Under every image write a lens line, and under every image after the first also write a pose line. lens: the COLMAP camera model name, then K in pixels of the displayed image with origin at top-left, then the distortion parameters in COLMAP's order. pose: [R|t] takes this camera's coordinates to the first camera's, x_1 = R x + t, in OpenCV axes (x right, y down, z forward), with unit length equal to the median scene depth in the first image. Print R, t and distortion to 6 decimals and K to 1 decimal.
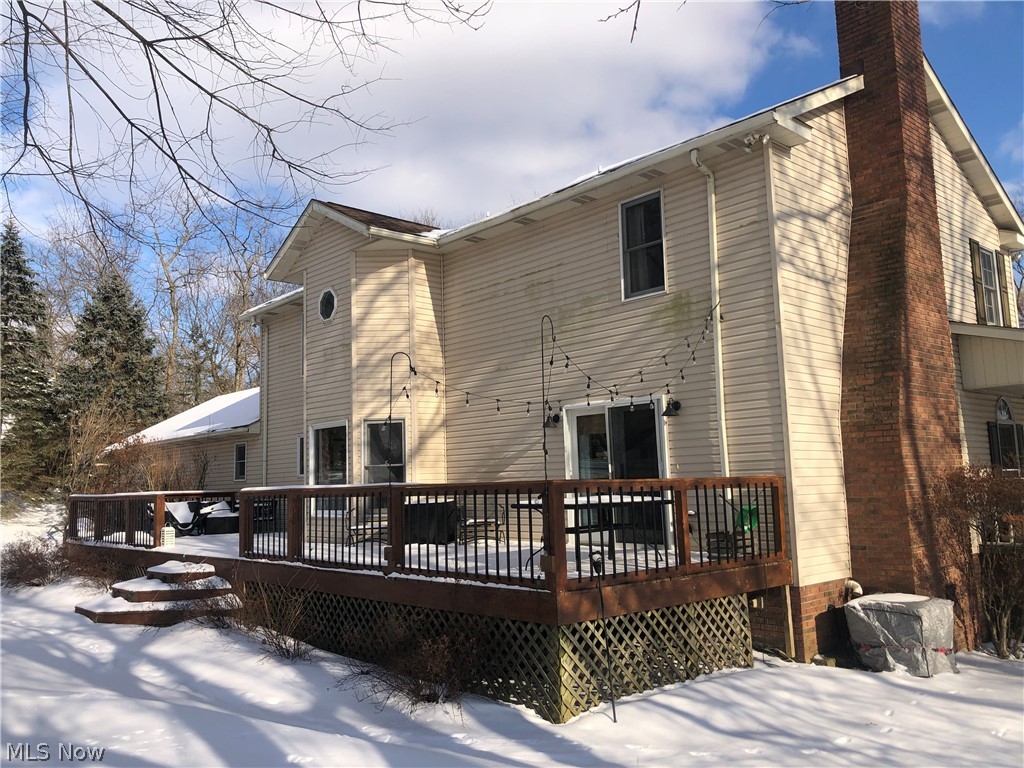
lens RADIAL K [[824.0, 0, 512.0], [0, 824.0, 384.0], [0, 0, 1]] dist [-0.000417, -0.000040]
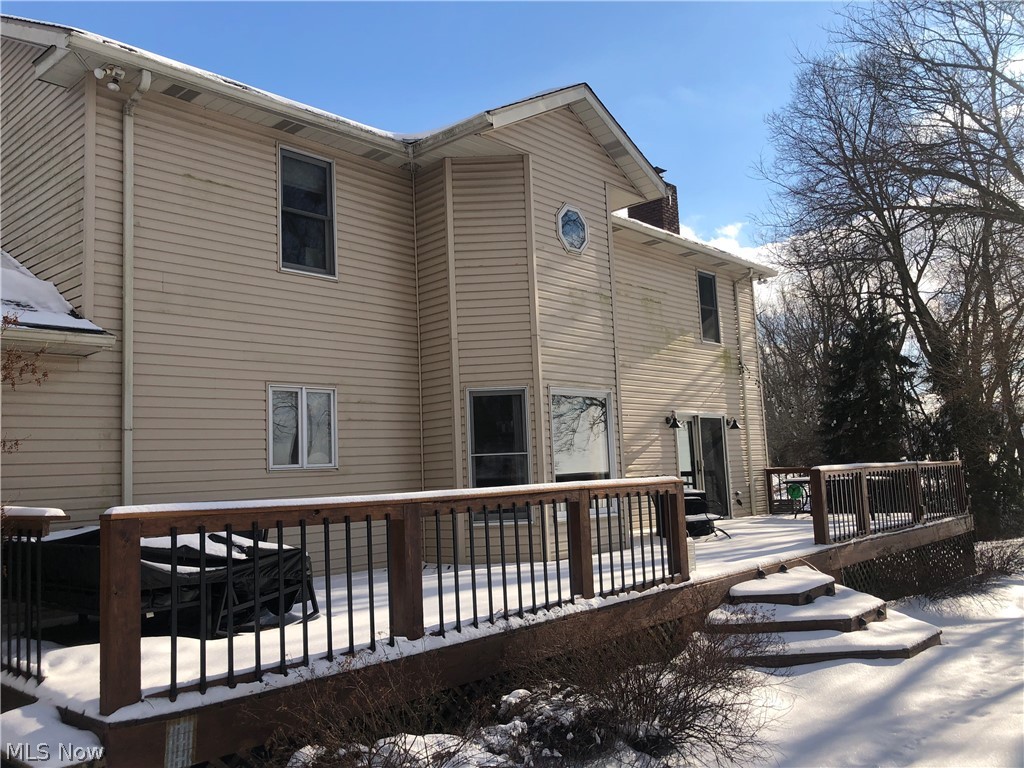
lens RADIAL K [[819.4, 0, 512.3], [0, 819.4, 362.4], [0, 0, 1]] dist [-0.001398, -0.000337]
pose [[-0.109008, 0.140380, 0.984079, -1.045934], [-0.087275, 0.984803, -0.150151, 0.149523], [-0.990202, -0.102253, -0.095100, 1.280796]]
